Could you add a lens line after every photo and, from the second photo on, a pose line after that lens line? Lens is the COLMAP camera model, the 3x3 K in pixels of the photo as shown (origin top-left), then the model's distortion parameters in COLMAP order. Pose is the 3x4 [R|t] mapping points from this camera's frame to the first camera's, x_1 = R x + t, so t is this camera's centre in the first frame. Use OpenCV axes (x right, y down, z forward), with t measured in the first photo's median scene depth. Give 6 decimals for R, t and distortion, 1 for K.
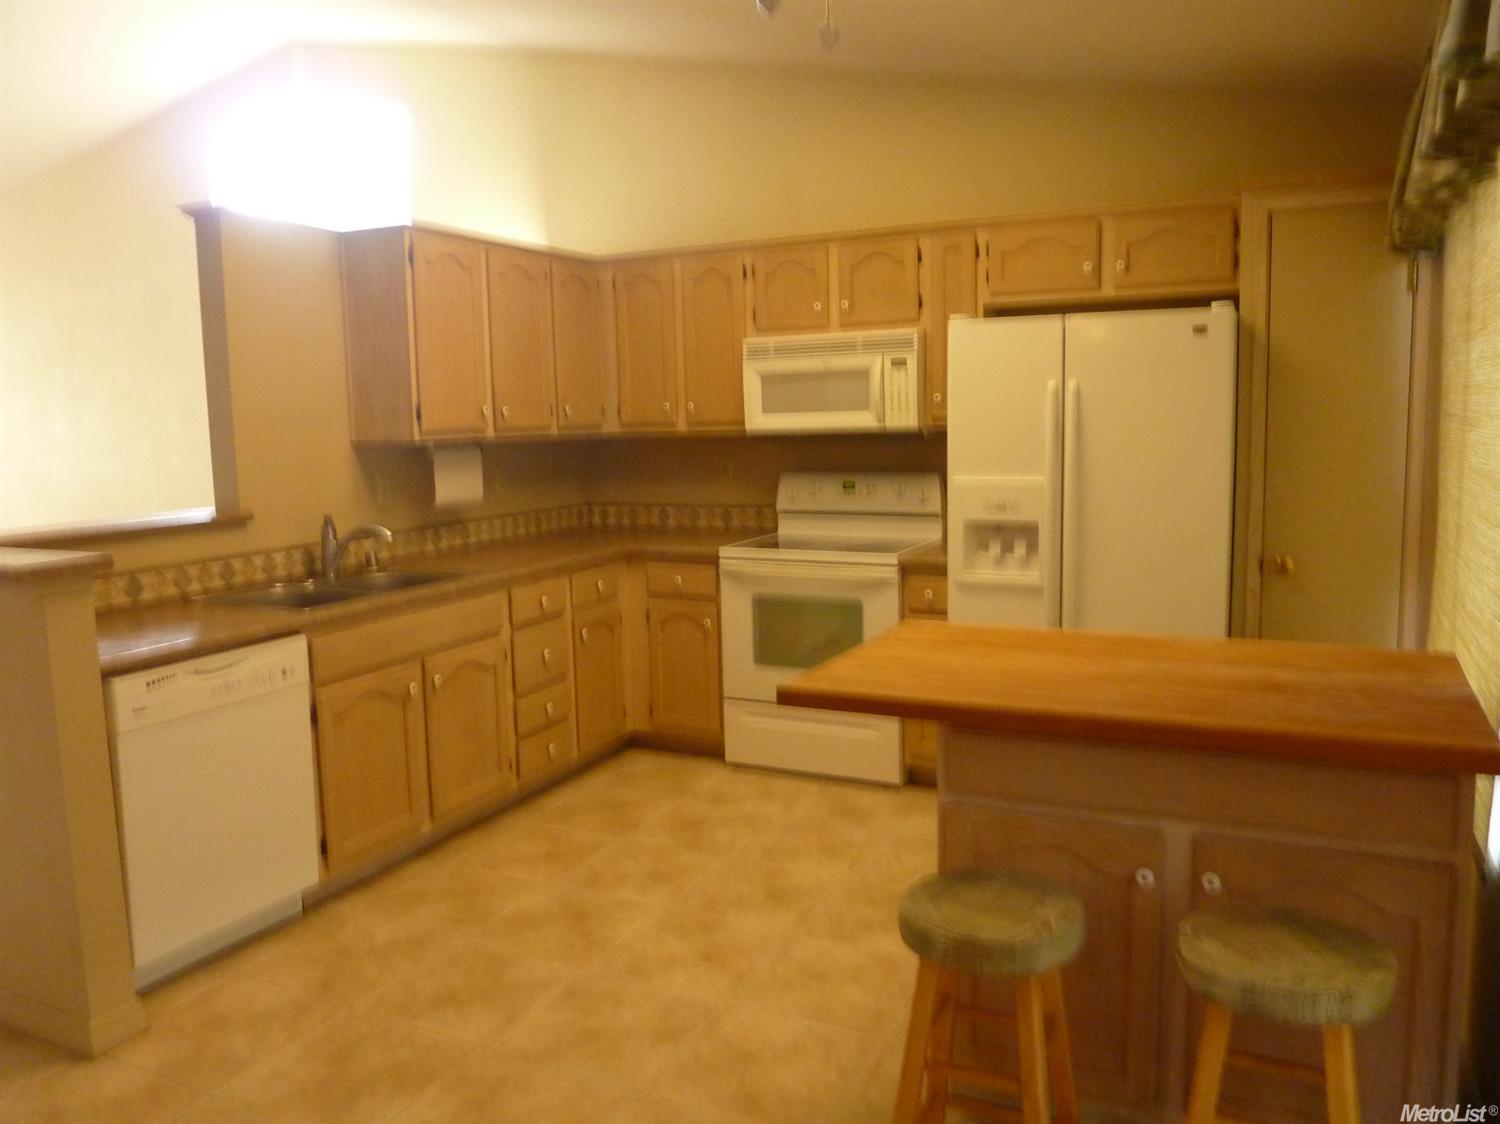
lens RADIAL K [[1124.4, 0, 750.0], [0, 1124.4, 562.0], [0, 0, 1]] dist [-0.001760, -0.003236]
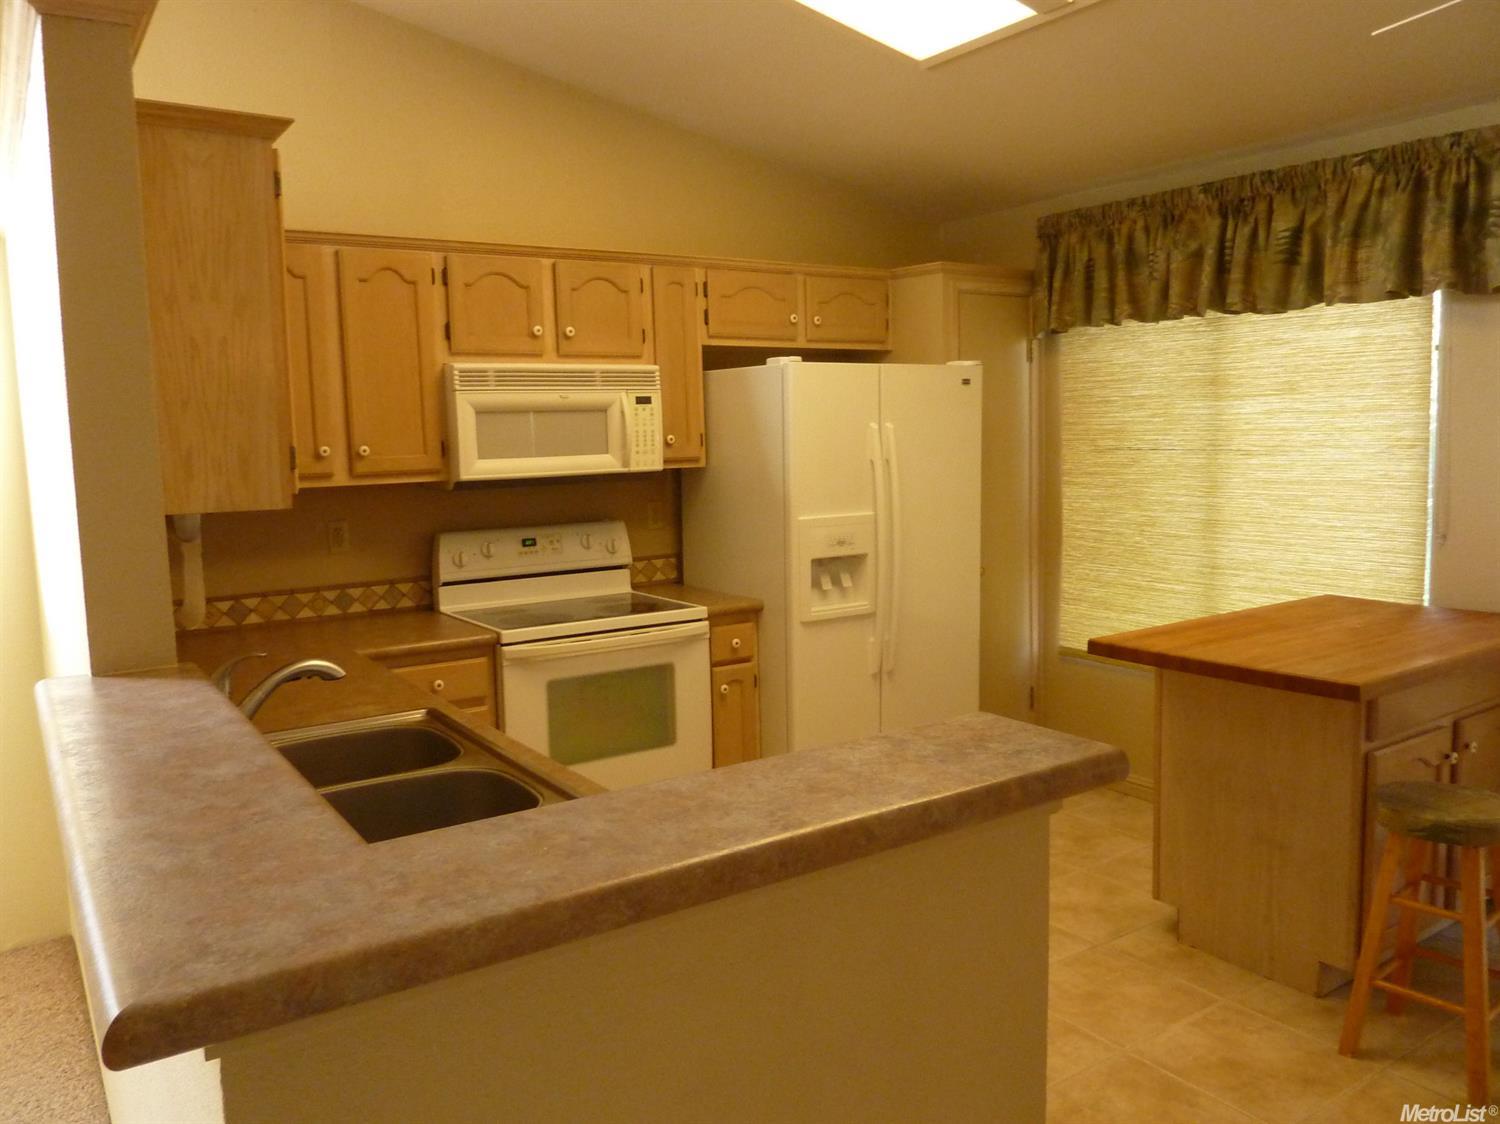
lens RADIAL K [[1124.4, 0, 750.0], [0, 1124.4, 562.0], [0, 0, 1]] dist [-0.001760, -0.003236]
pose [[0.474454, -0.085480, 0.876120, -0.629728], [0.129104, 0.991269, 0.026799, -0.059410], [-0.870761, 0.100395, 0.481347, 0.492323]]
